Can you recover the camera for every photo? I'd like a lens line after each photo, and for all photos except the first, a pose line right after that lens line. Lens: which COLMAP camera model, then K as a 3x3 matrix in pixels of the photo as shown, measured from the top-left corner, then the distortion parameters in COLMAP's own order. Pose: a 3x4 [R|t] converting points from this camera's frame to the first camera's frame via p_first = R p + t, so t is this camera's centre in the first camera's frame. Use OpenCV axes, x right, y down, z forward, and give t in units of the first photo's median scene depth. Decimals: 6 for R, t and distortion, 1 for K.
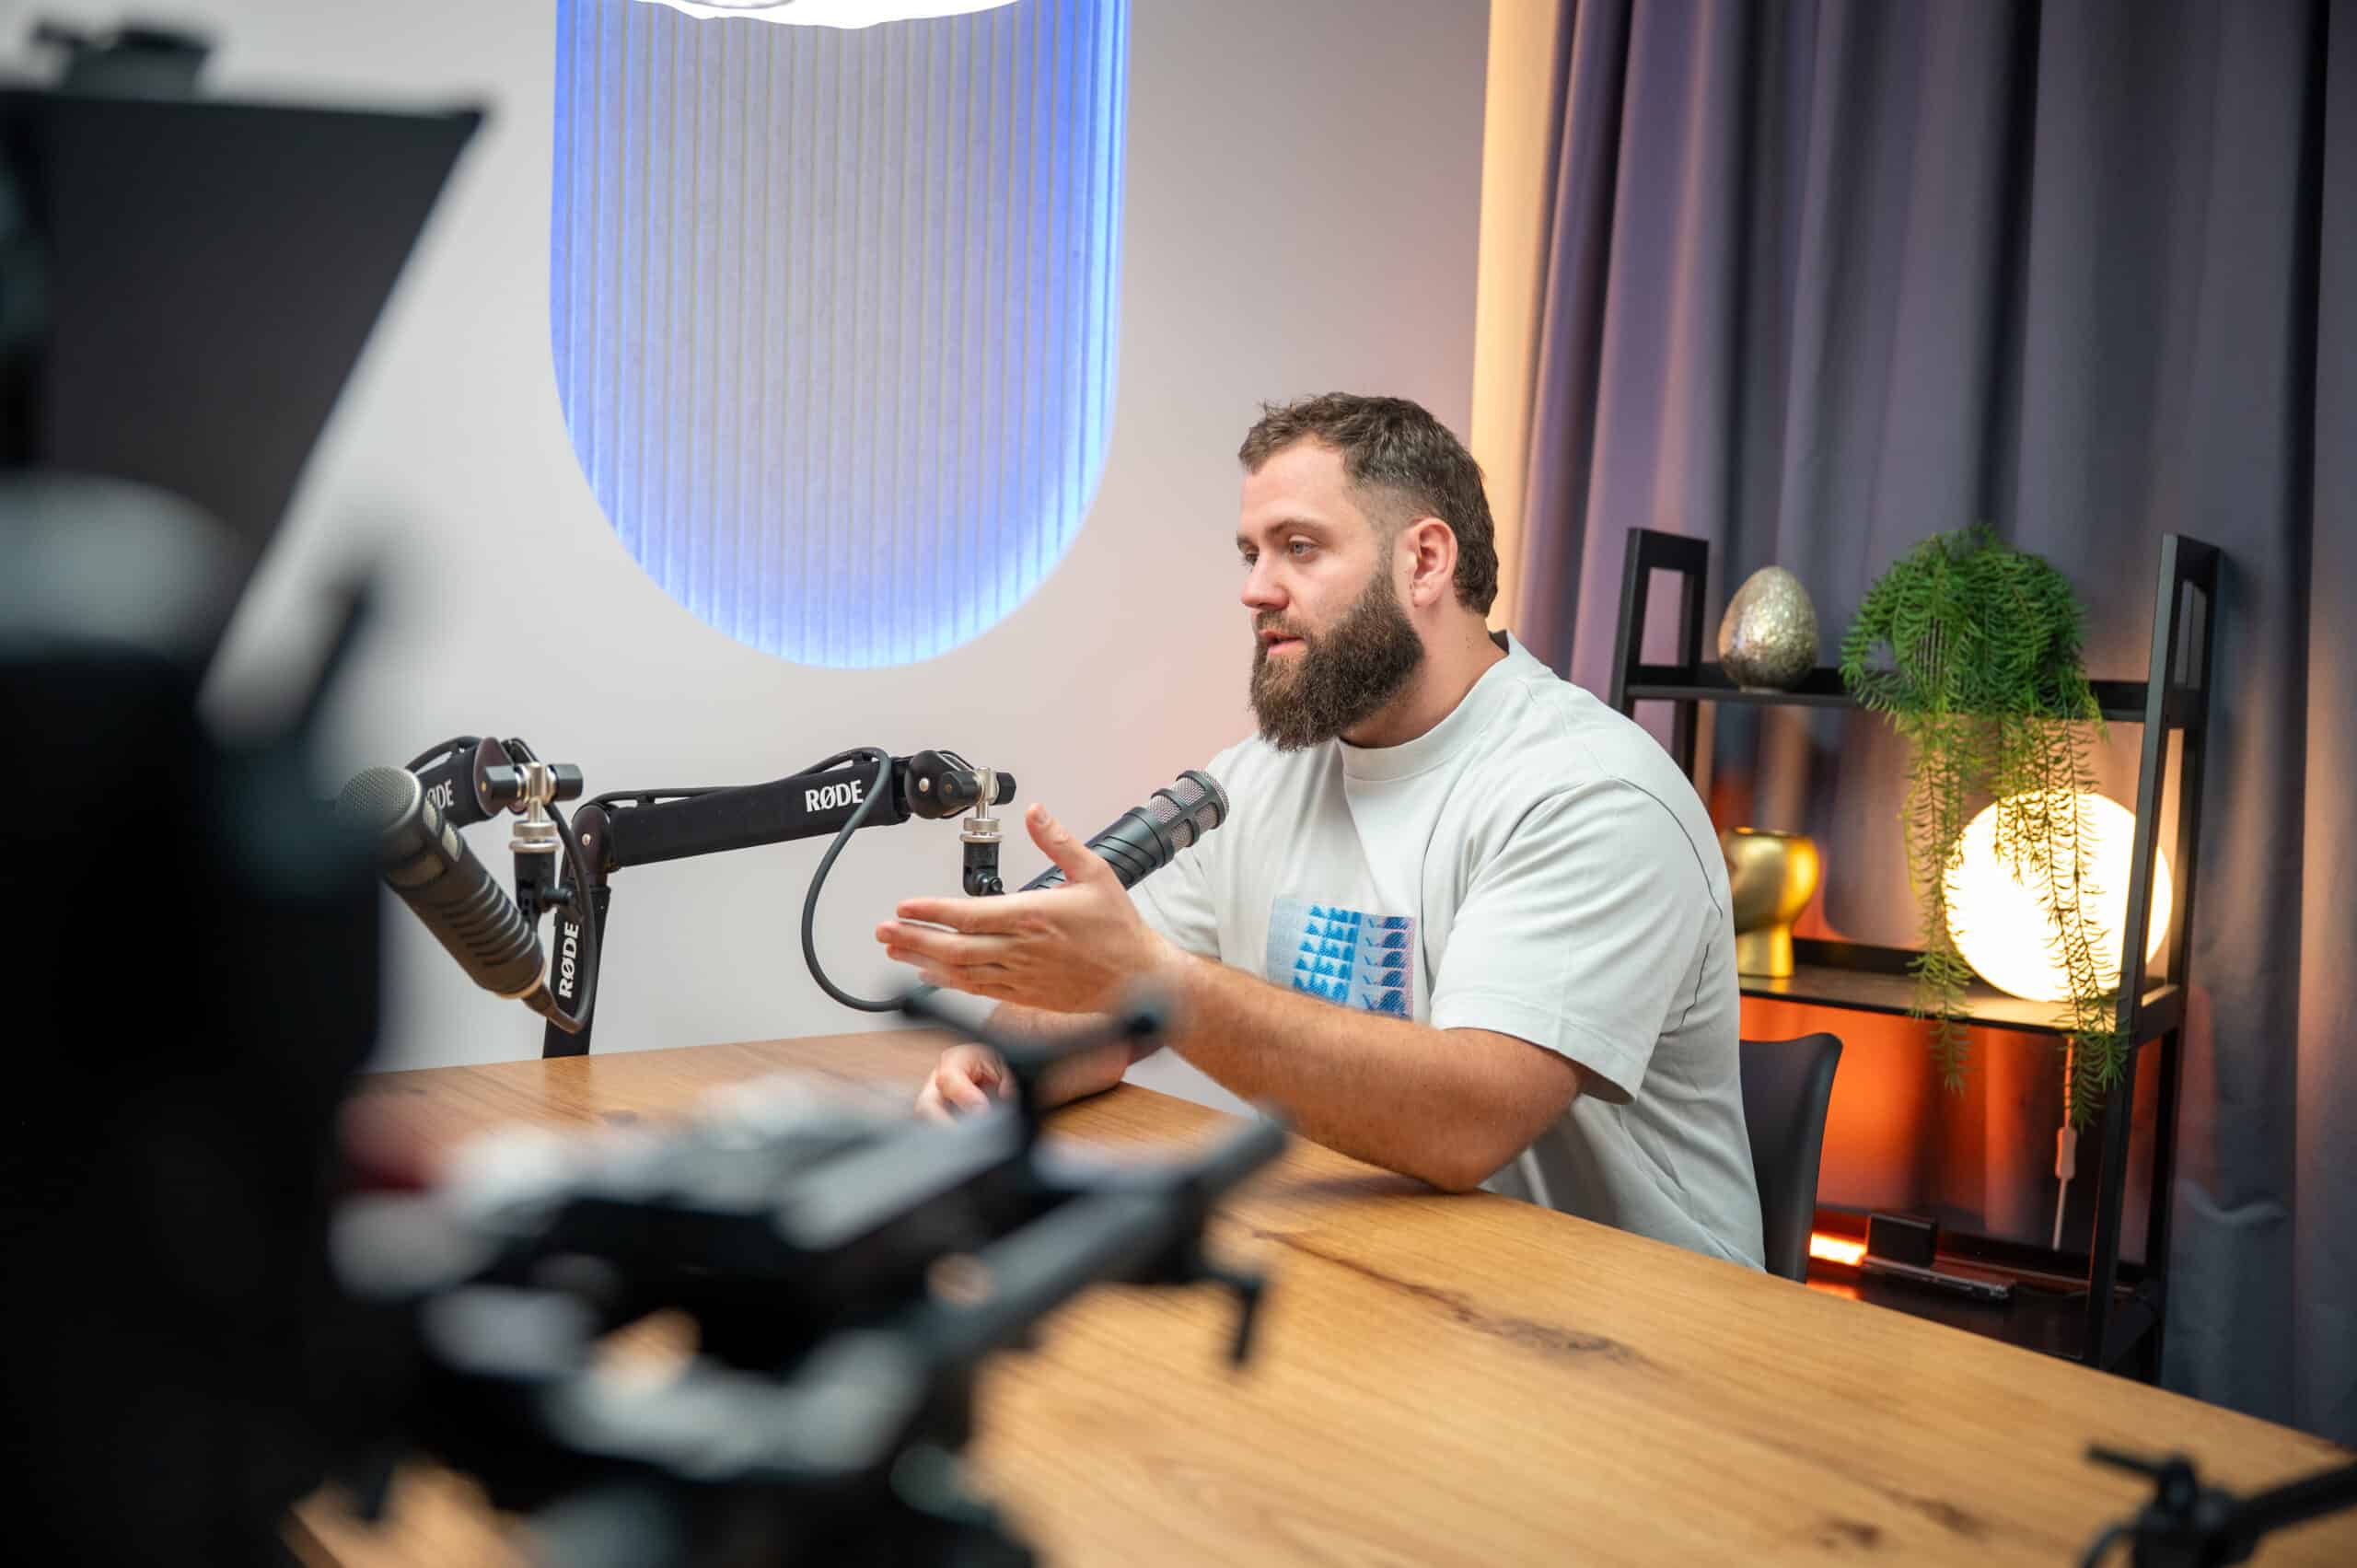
lens RADIAL K [[2441.3, 0, 1089.0], [0, 2441.3, 648.7], [0, 0, 1]] dist [-0.096577, 0.002976]
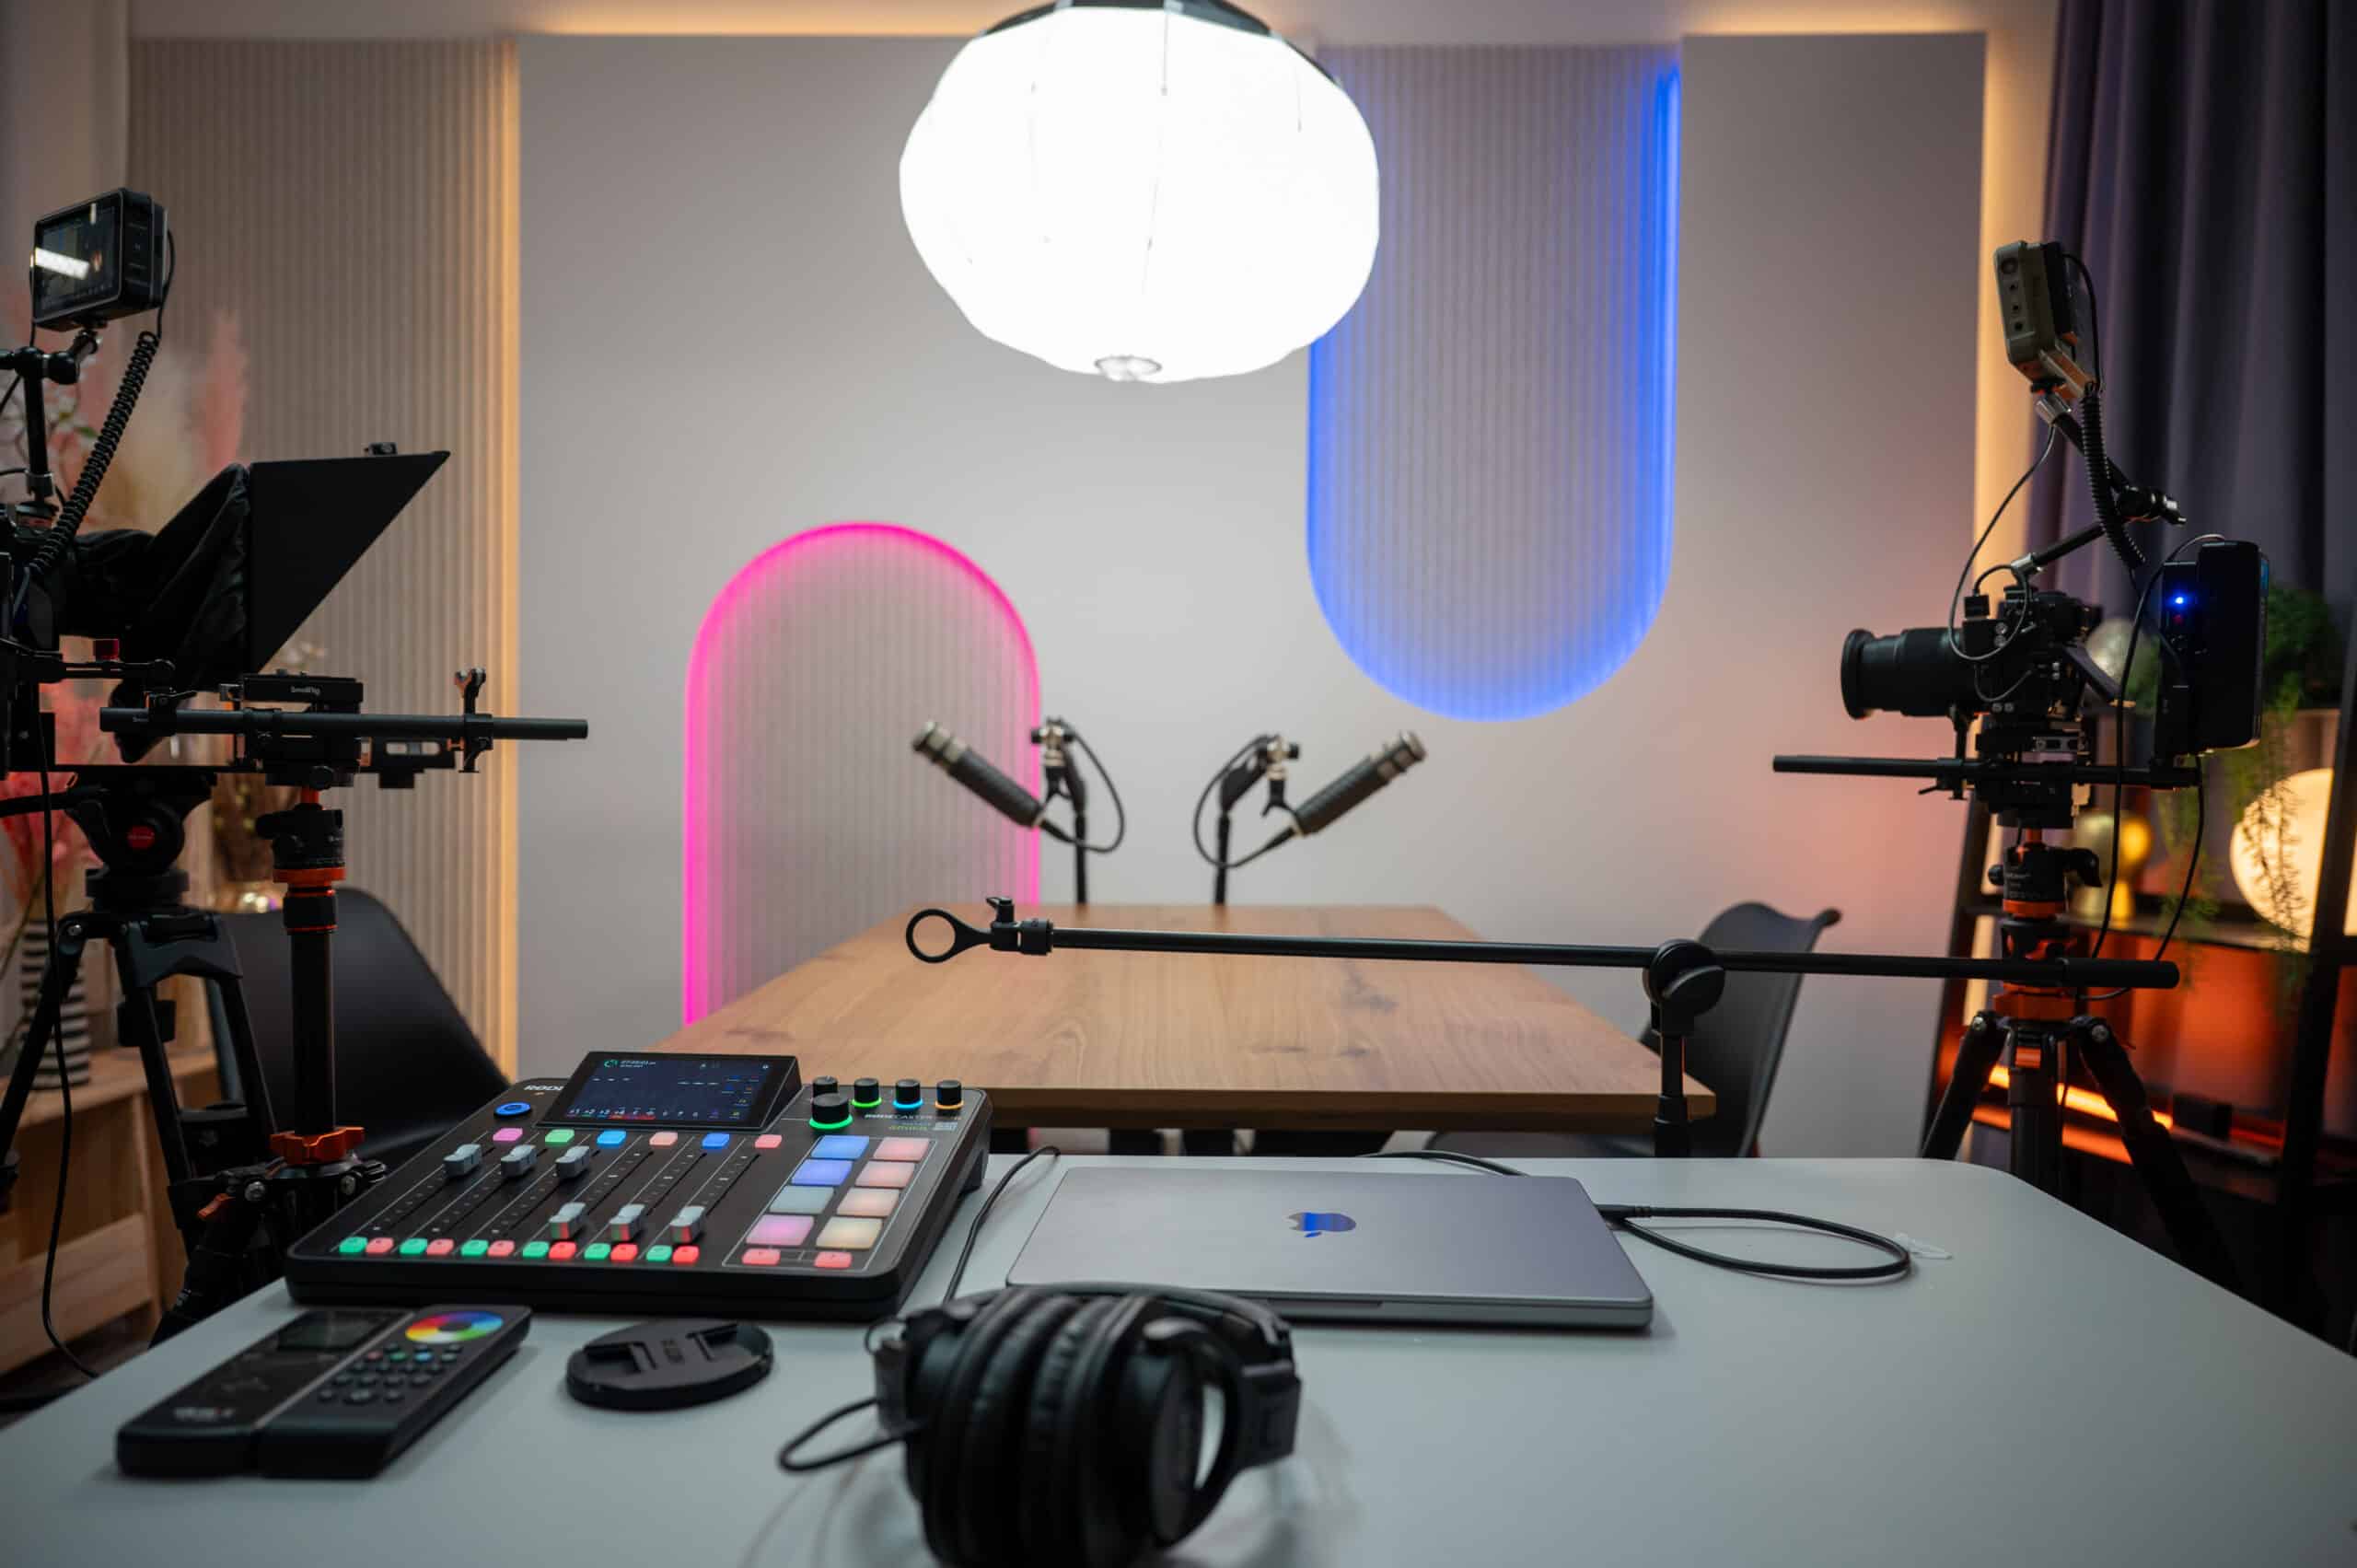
lens RADIAL K [[1632.7, 0, 1178.5], [0, 1632.7, 784.0], [0, 0, 1]] dist [0.005095, 0.003910]
pose [[0.807378, -0.016421, -0.589806, 0.531699], [0.014584, 0.999863, -0.007874, 0.079427], [0.589854, -0.002245, 0.807507, -0.085113]]
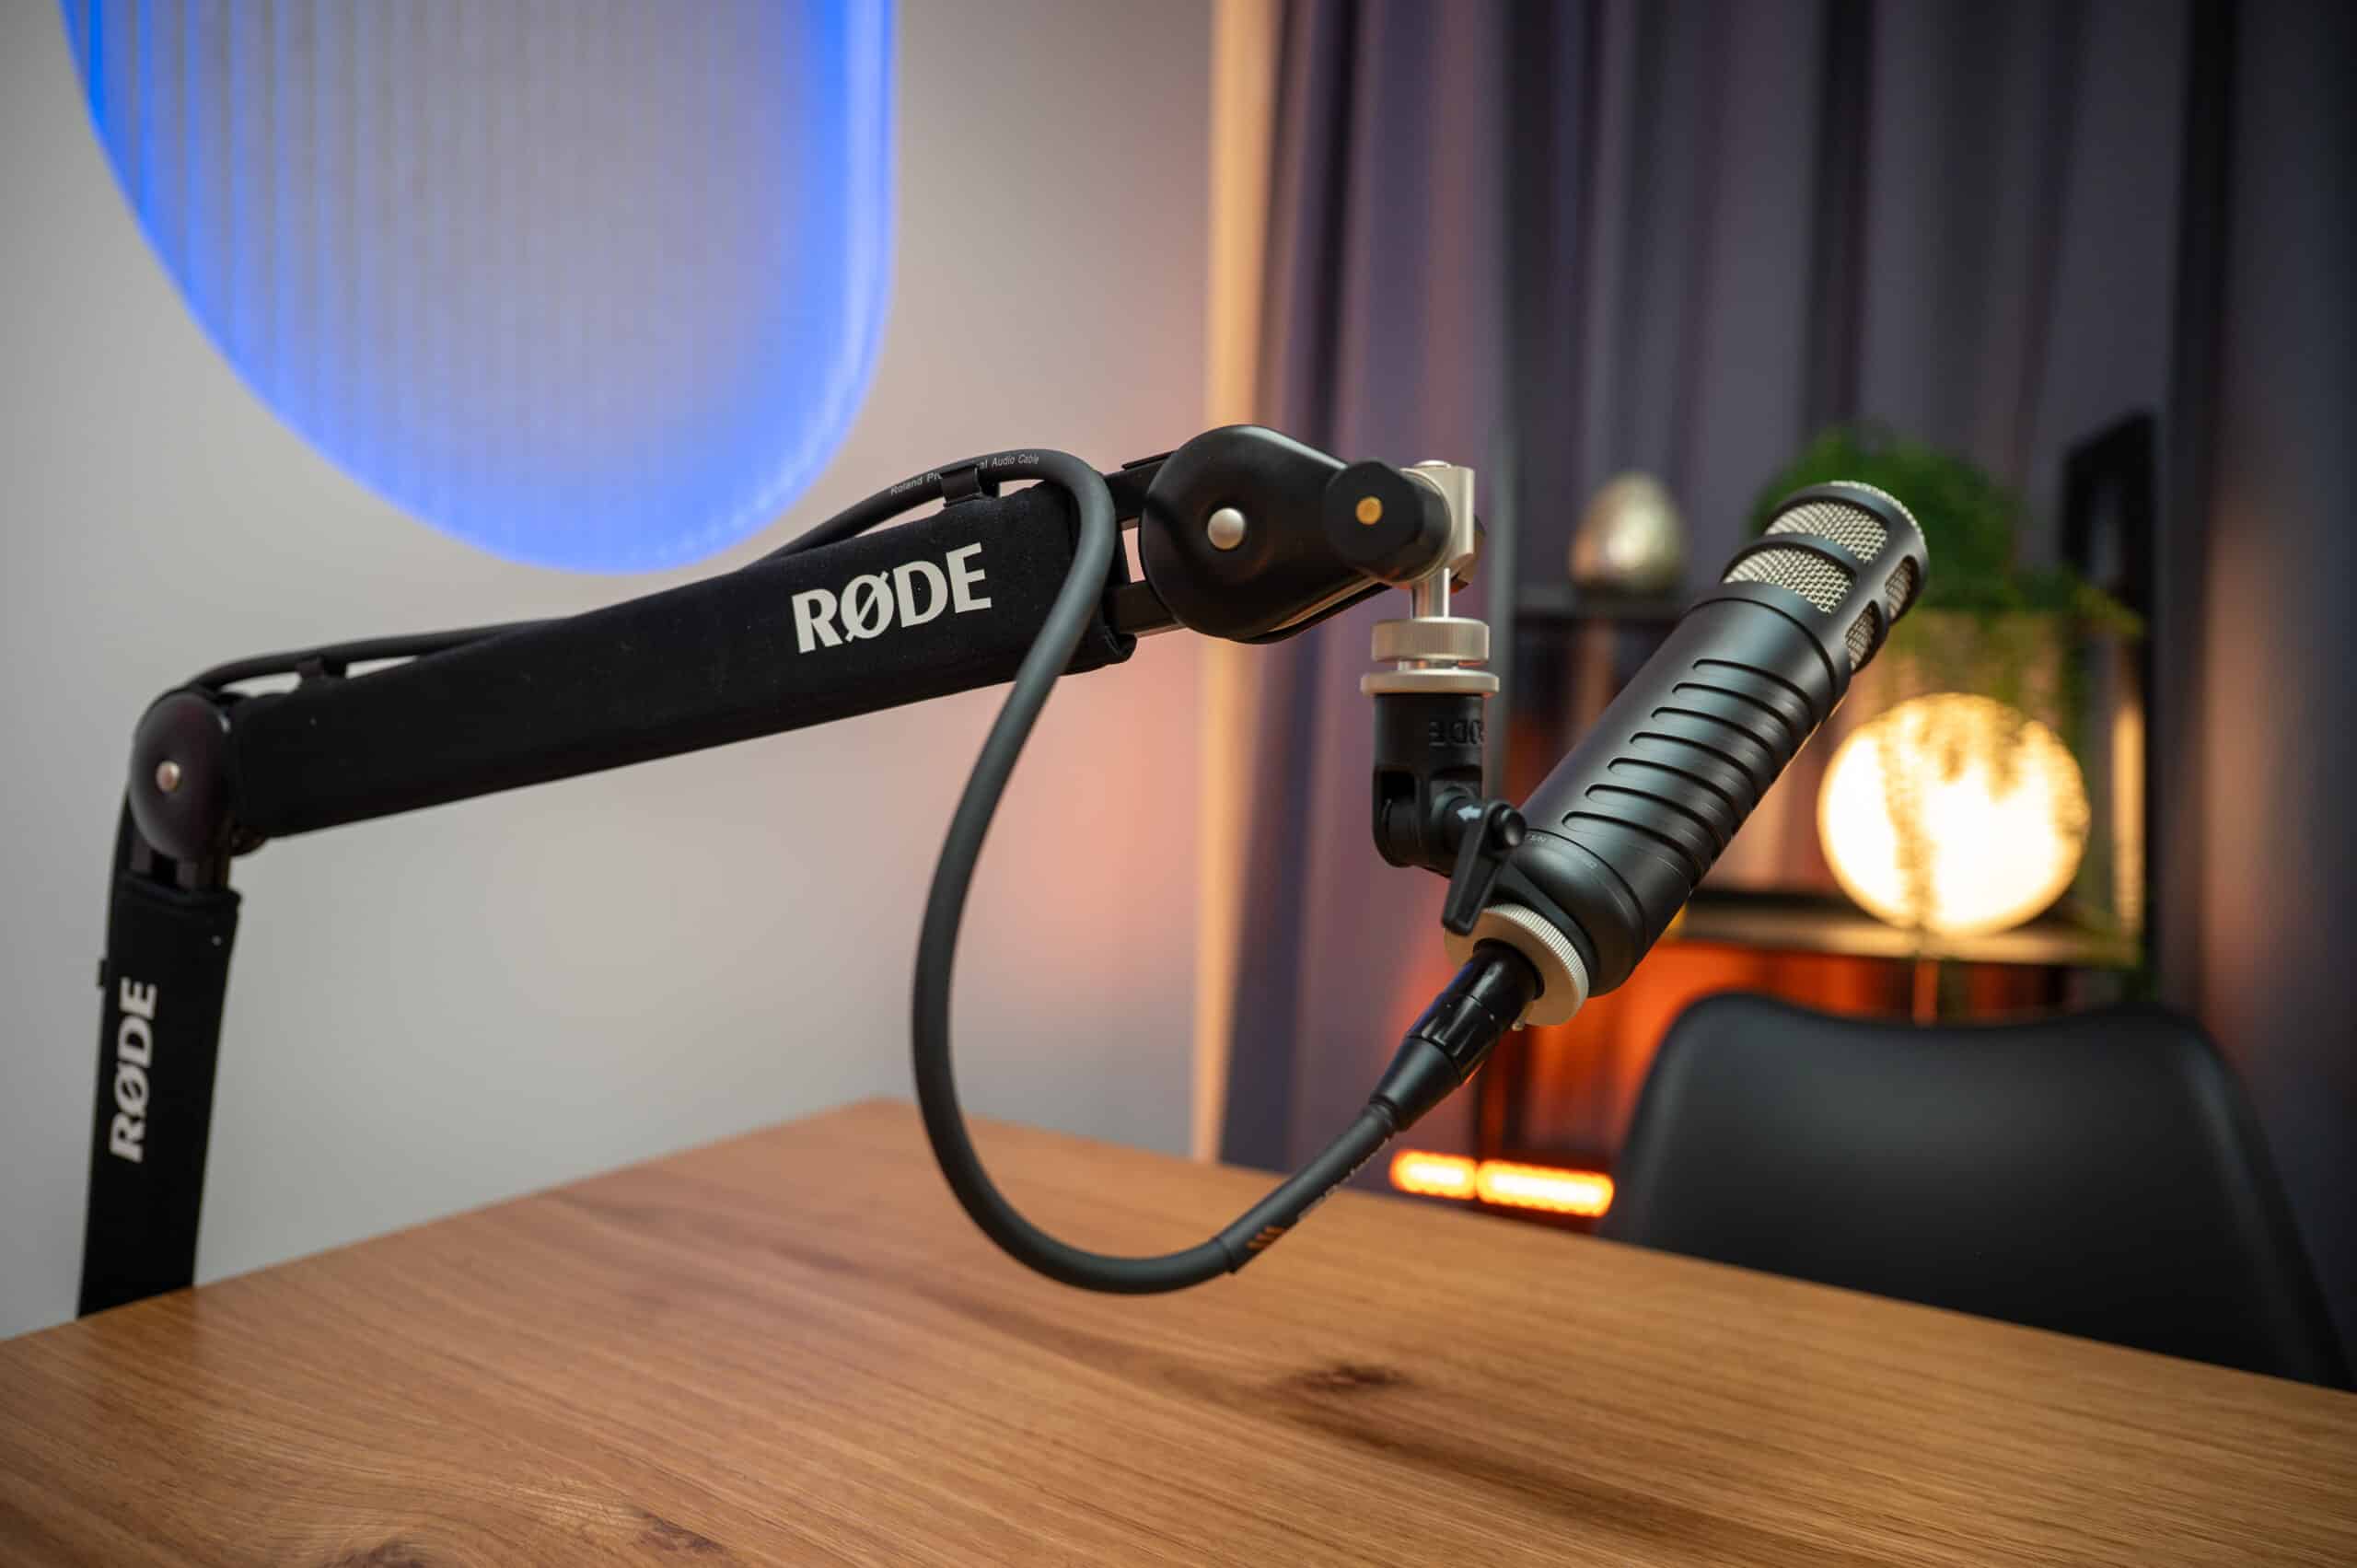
lens RADIAL K [[1632.7, 0, 1178.5], [0, 1632.7, 784.0], [0, 0, 1]] dist [0.005095, 0.003910]
pose [[0.964197, -0.026601, 0.263850, -0.114140], [0.014826, 0.998807, 0.046518, 0.068780], [-0.264773, -0.040941, 0.963441, 0.683629]]
